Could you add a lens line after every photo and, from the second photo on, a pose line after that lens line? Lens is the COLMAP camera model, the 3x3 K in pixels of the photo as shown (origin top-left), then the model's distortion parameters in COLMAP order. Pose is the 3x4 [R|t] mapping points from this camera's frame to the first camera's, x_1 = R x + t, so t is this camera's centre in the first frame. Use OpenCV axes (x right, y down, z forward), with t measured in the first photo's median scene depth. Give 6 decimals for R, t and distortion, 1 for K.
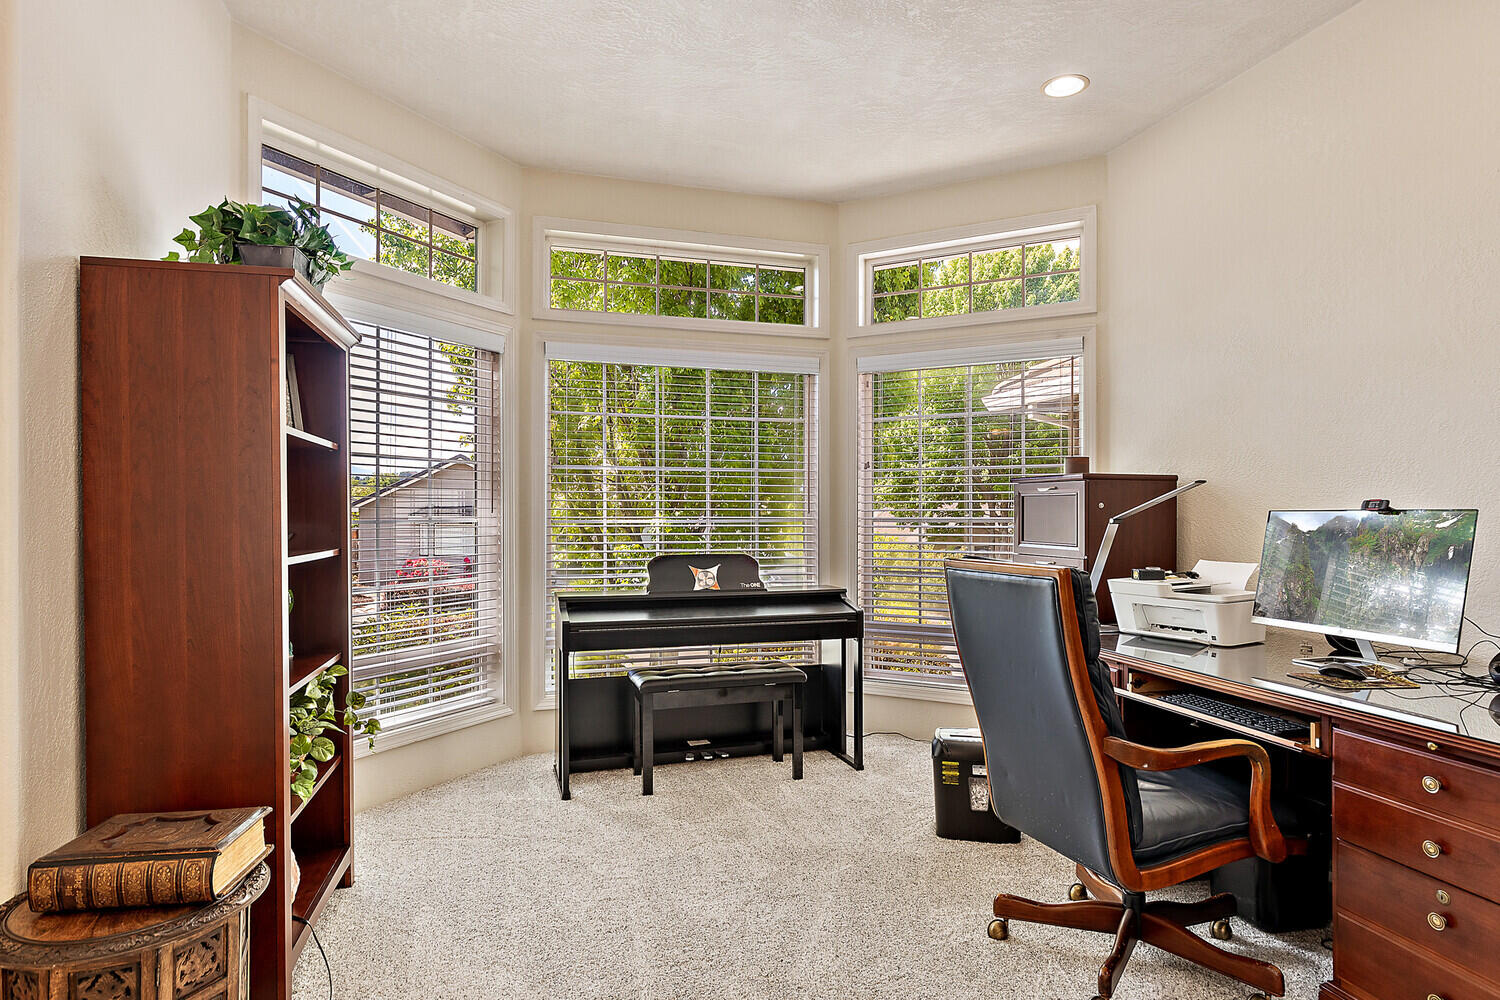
lens RADIAL K [[829.5, 0, 748.3], [0, 829.5, 510.7], [0, 0, 1]] dist [0.016126, -0.006358]
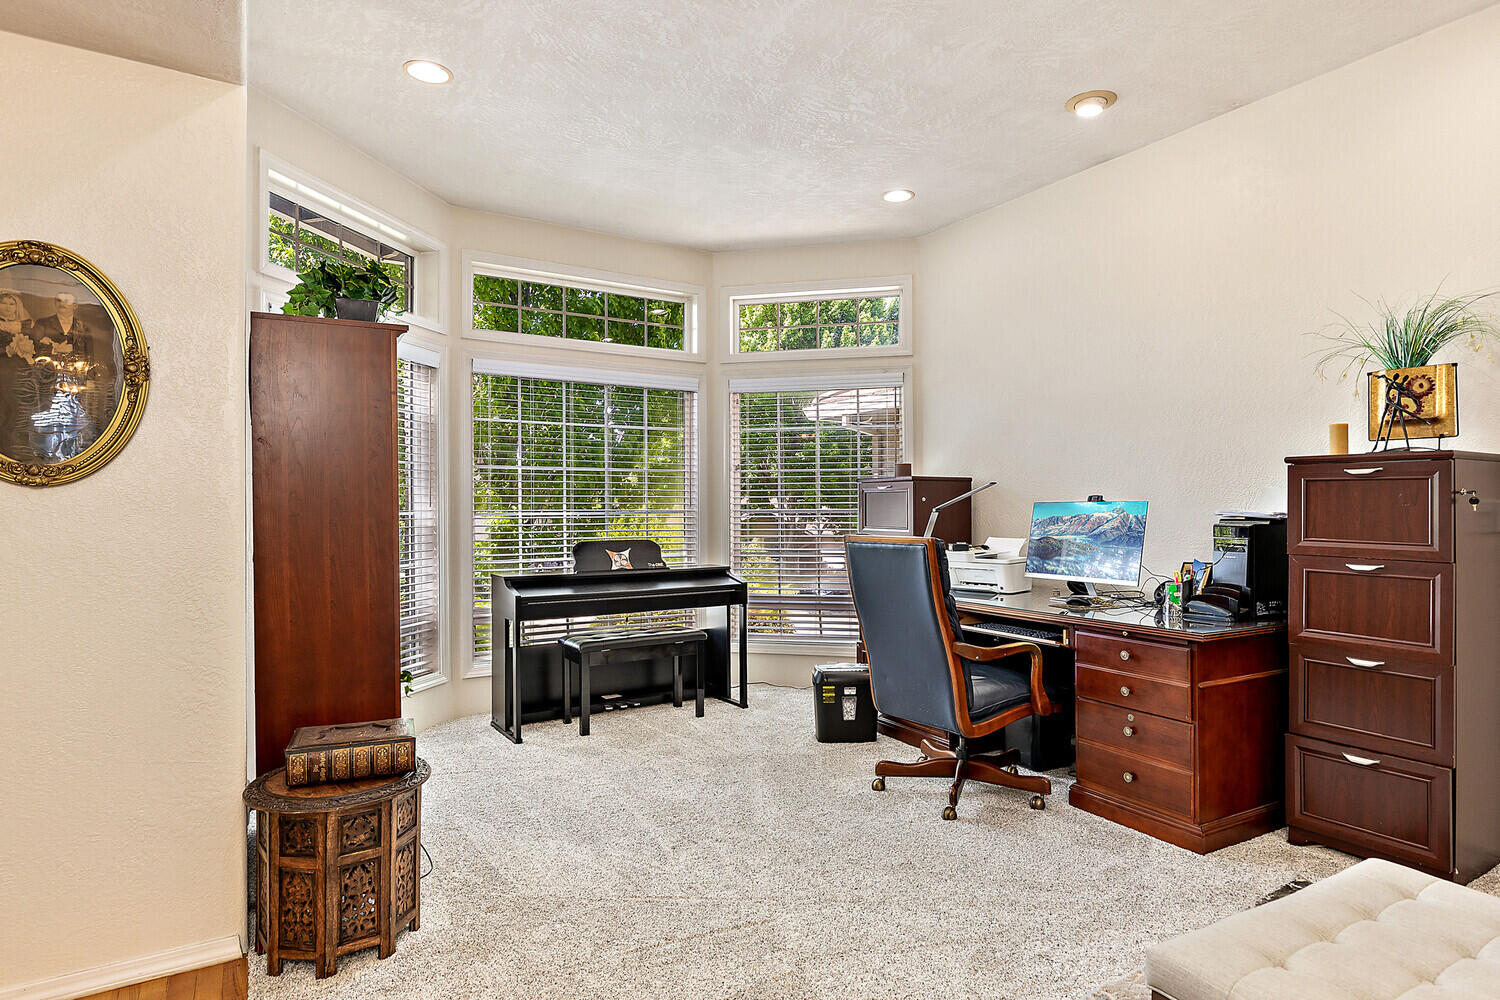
lens RADIAL K [[829.5, 0, 746.2], [0, 829.5, 498.5], [0, 0, 1]] dist [0.016126, -0.006358]
pose [[0.967679, -0.001606, 0.252179, -0.226452], [0.003756, 0.999961, -0.008044, 0.002653], [-0.252156, 0.008731, 0.967647, -0.283977]]
